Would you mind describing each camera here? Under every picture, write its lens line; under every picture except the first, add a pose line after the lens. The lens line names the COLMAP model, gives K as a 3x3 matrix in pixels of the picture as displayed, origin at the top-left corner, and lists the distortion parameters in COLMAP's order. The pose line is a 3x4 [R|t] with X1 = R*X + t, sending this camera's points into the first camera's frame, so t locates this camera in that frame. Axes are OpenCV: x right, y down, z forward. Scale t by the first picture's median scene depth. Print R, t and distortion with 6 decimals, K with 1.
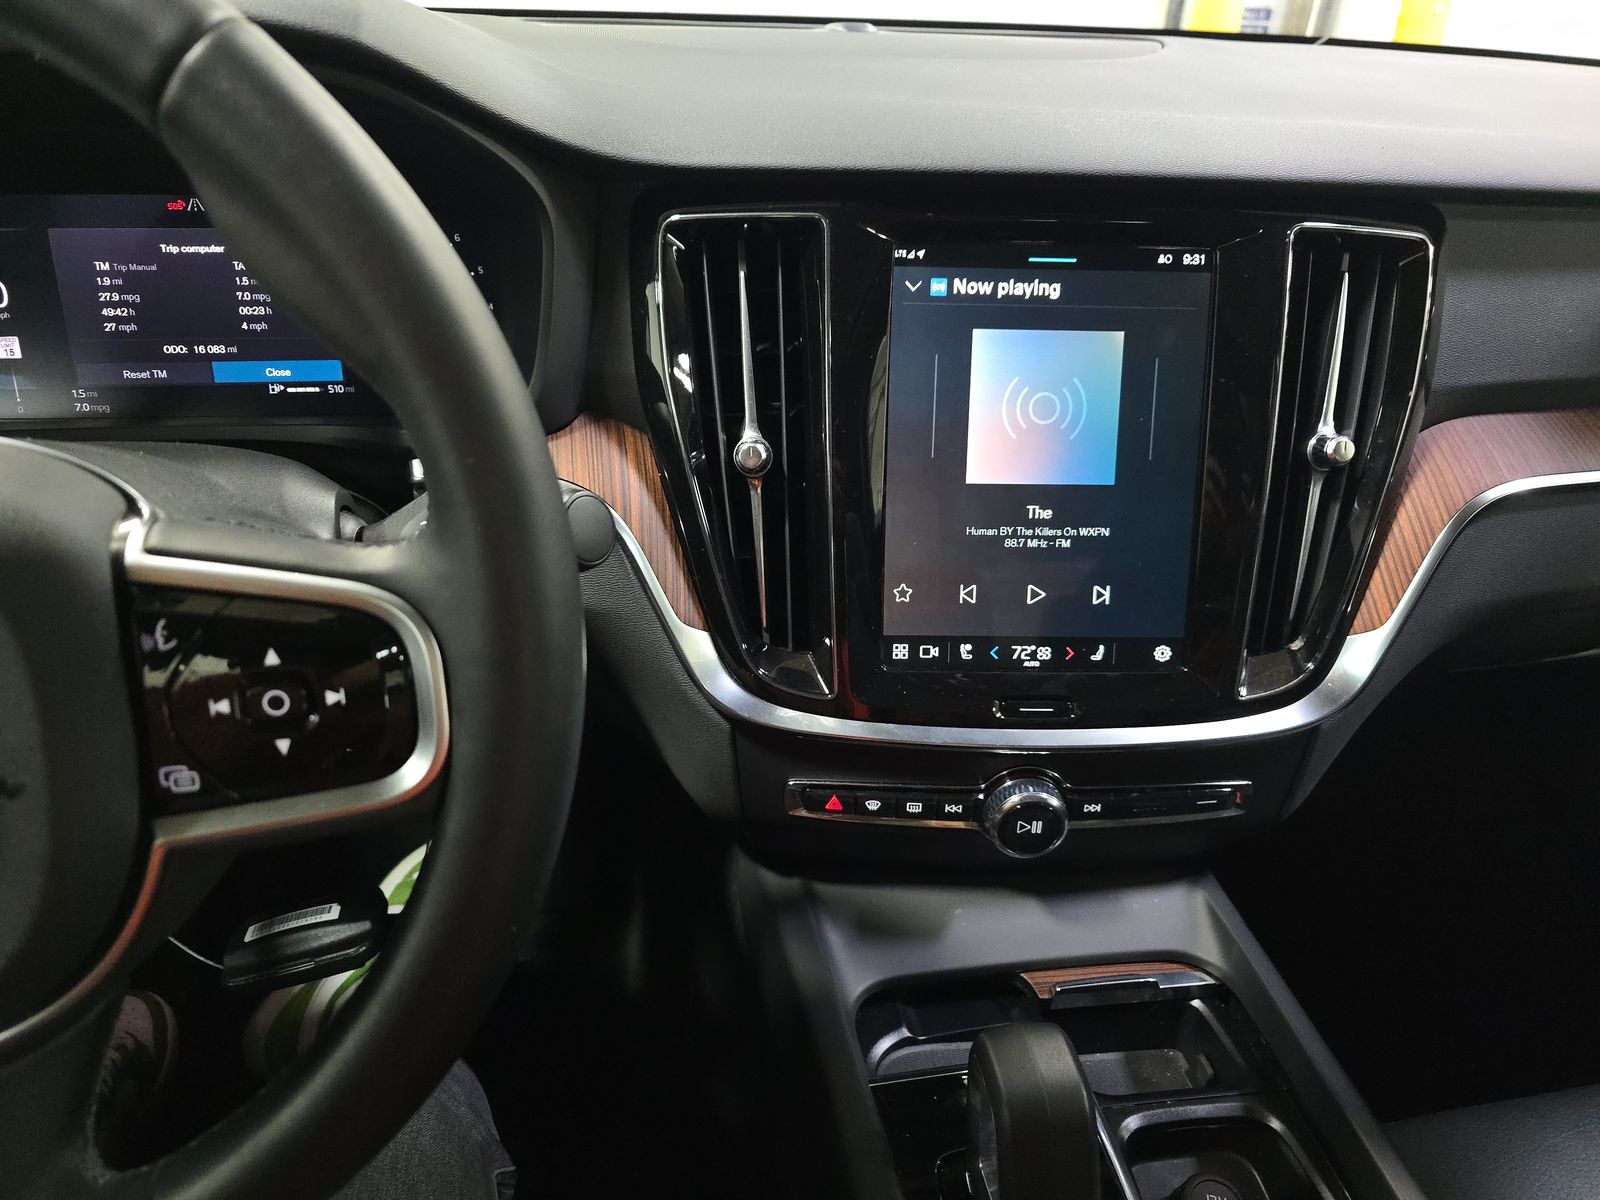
lens RADIAL K [[1070.9, 0, 795.5], [0, 1070.9, 606.0], [0, 0, 1]] dist [0.021592, -0.039546]
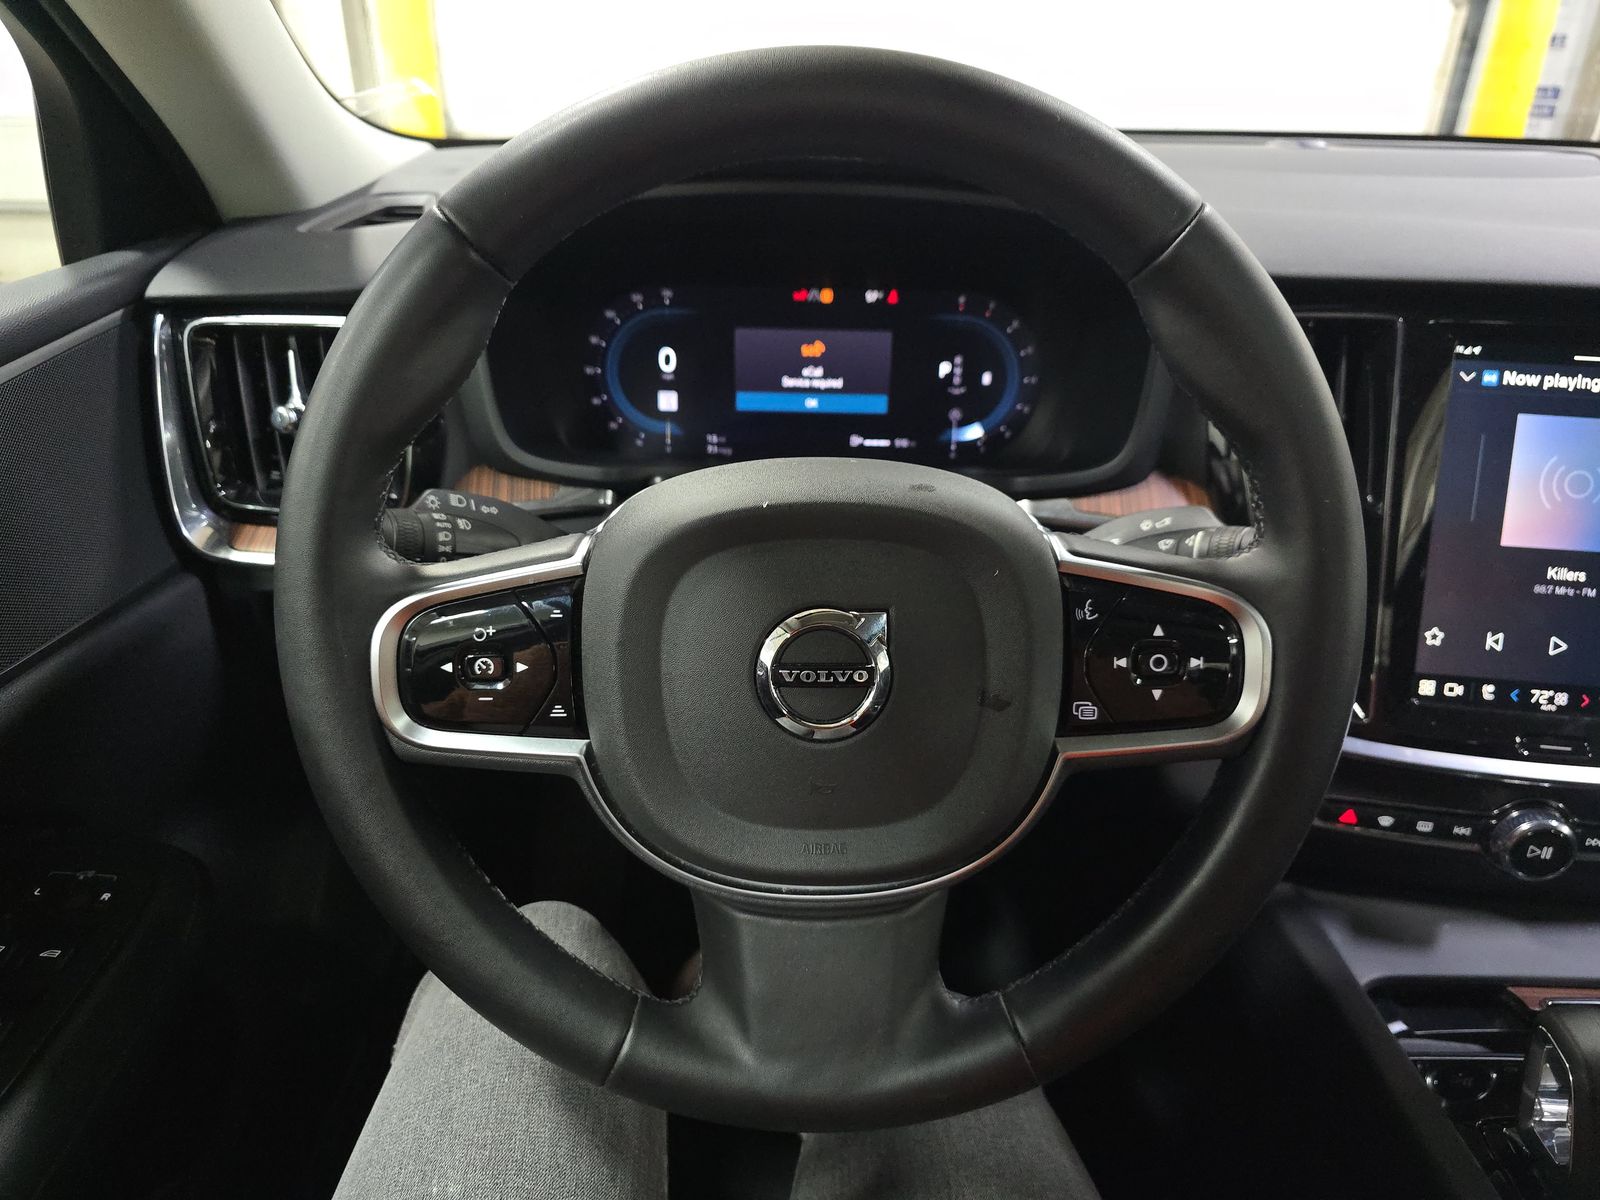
lens RADIAL K [[1070.9, 0, 794.2], [0, 1070.9, 608.9], [0, 0, 1]] dist [0.021592, -0.039546]
pose [[0.983036, 0.065618, -0.171274, -0.367170], [-0.074909, 0.996017, -0.048355, 0.063199], [0.167418, 0.060365, 0.984036, -0.247832]]
